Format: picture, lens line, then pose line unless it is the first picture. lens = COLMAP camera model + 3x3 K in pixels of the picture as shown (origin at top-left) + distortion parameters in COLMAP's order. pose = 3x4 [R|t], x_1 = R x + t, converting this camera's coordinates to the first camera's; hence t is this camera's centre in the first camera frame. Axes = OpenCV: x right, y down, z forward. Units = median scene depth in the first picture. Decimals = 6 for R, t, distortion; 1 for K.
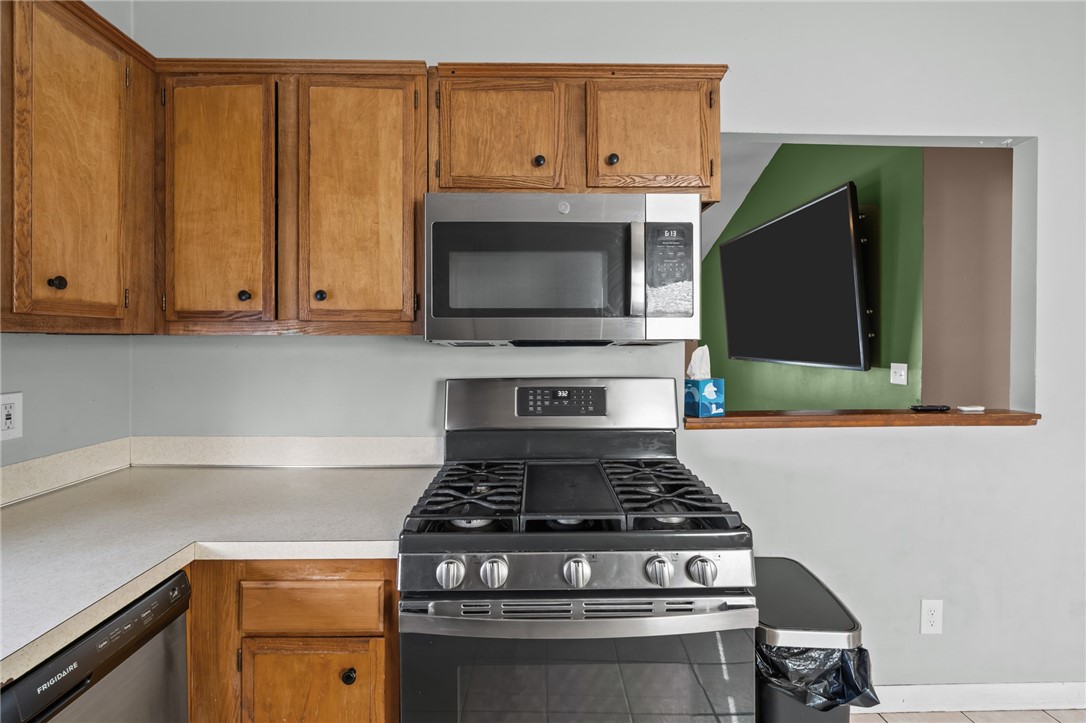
lens RADIAL K [[493.1, 0, 540.3], [0, 493.1, 355.9], [0, 0, 1]] dist [-0.012975, 0.001464]
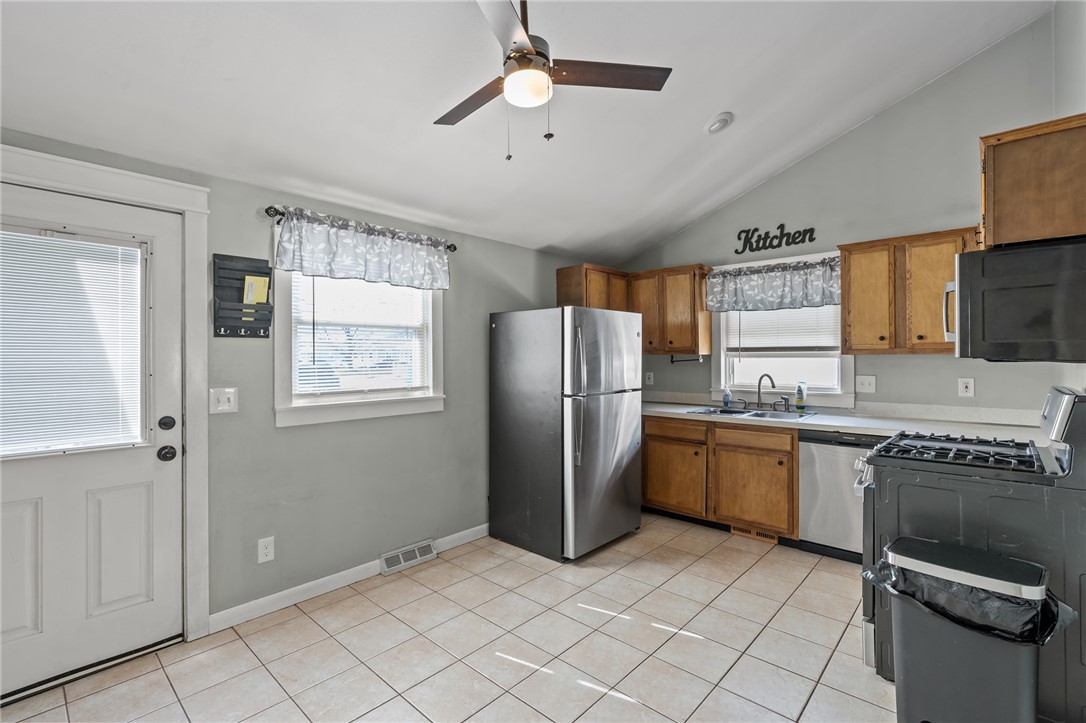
lens RADIAL K [[493.1, 0, 540.3], [0, 493.1, 355.9], [0, 0, 1]] dist [-0.012975, 0.001464]
pose [[-0.691136, -0.002318, -0.722721, 1.836558], [-0.017344, 0.999760, 0.013380, -0.026270], [0.722517, 0.021782, -0.691010, 0.936324]]
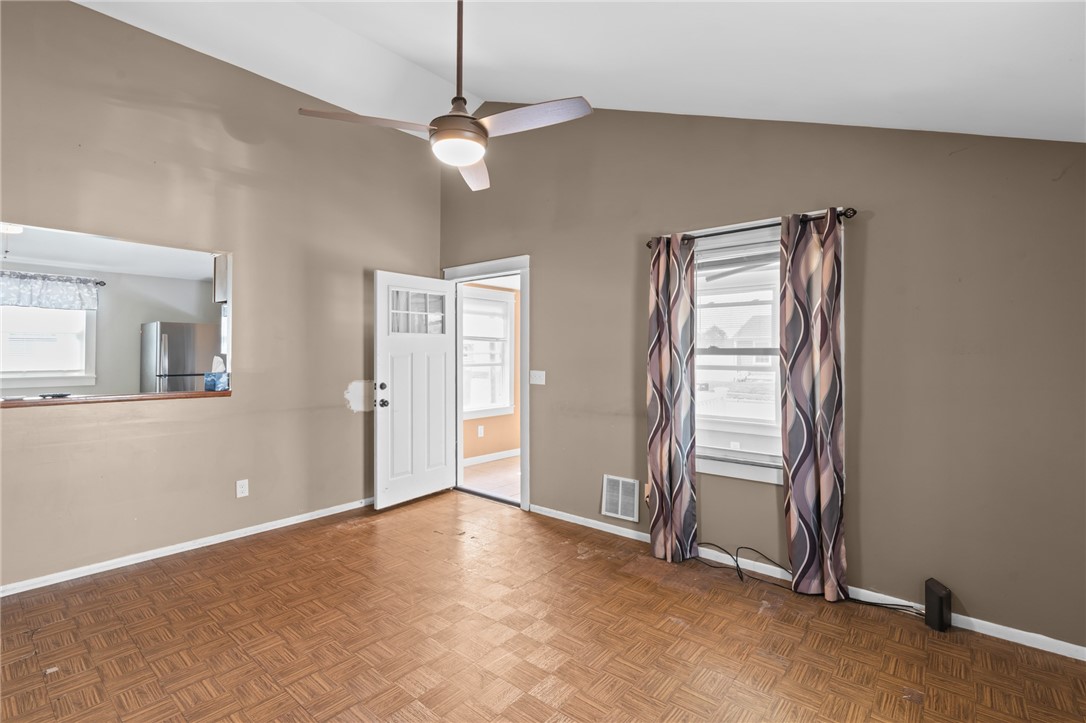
lens RADIAL K [[493.1, 0, 540.3], [0, 493.1, 355.9], [0, 0, 1]] dist [-0.012975, 0.001464]
pose [[-0.656443, 0.000466, -0.754375, 1.112083], [-0.026943, 0.999347, 0.024063, -0.121190], [0.753894, 0.036121, -0.656002, 3.716920]]
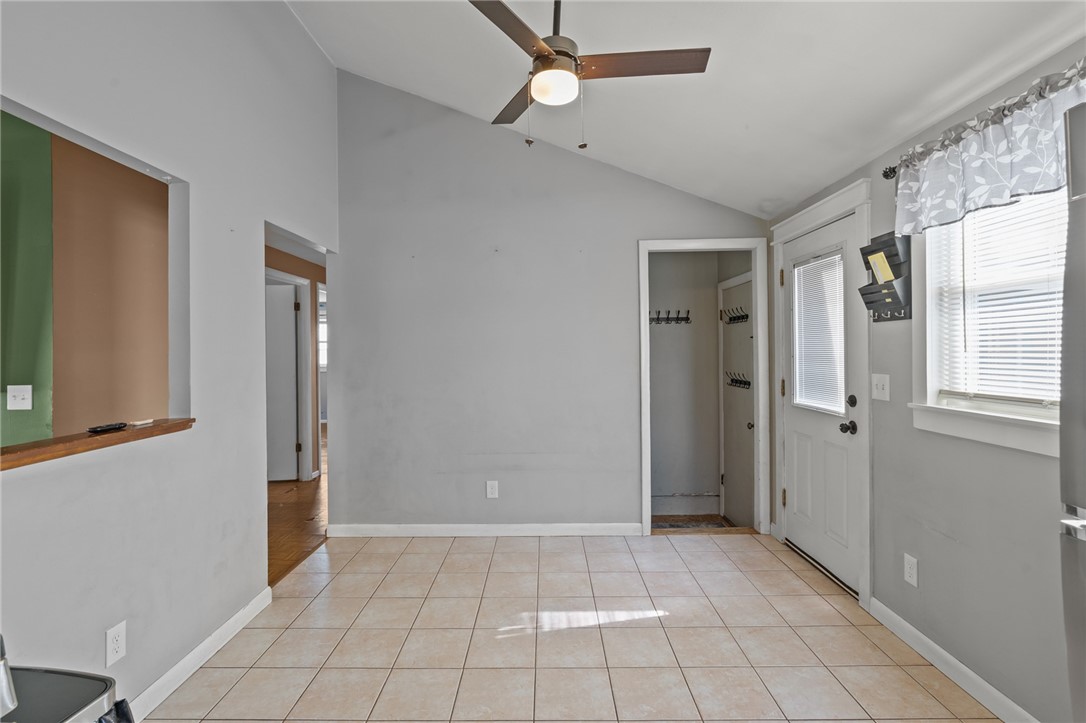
lens RADIAL K [[493.1, 0, 540.3], [0, 493.1, 355.9], [0, 0, 1]] dist [-0.012975, 0.001464]
pose [[0.046362, -0.010497, 0.998870, -0.125865], [0.045252, 0.998940, 0.008397, -0.003287], [-0.997899, 0.044812, 0.046788, 0.111986]]
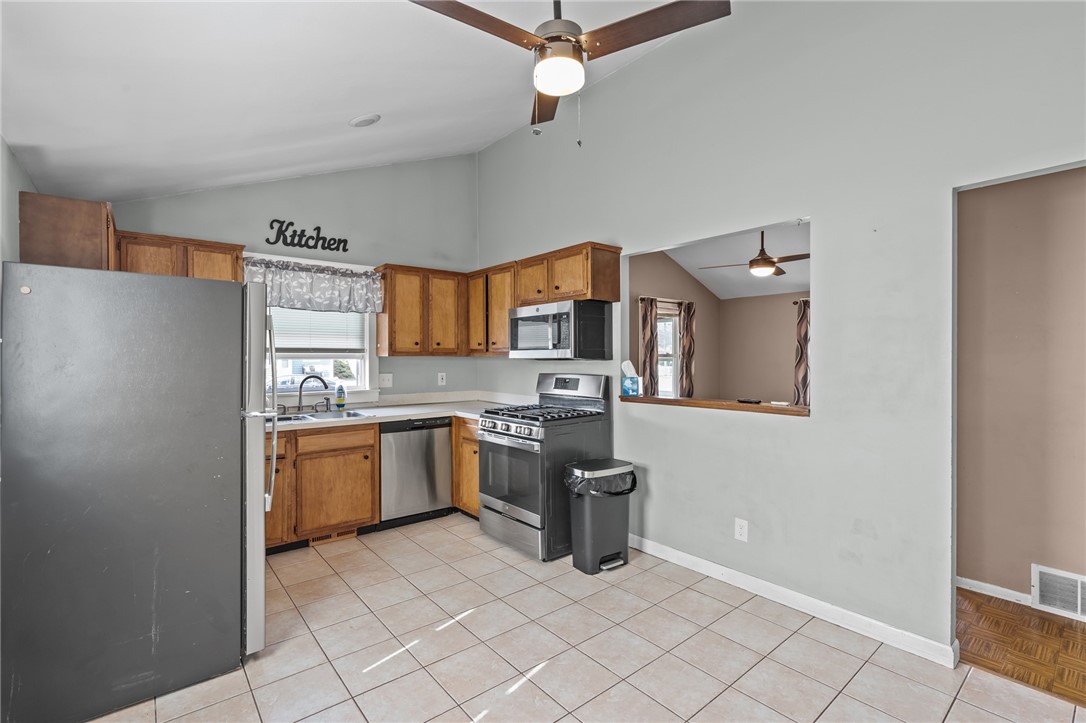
lens RADIAL K [[493.1, 0, 540.3], [0, 493.1, 355.9], [0, 0, 1]] dist [-0.012975, 0.001464]
pose [[0.617488, -0.004586, -0.786567, 1.871437], [-0.016587, 0.999685, -0.018850, 0.008851], [0.786406, 0.024687, 0.617217, -0.584419]]
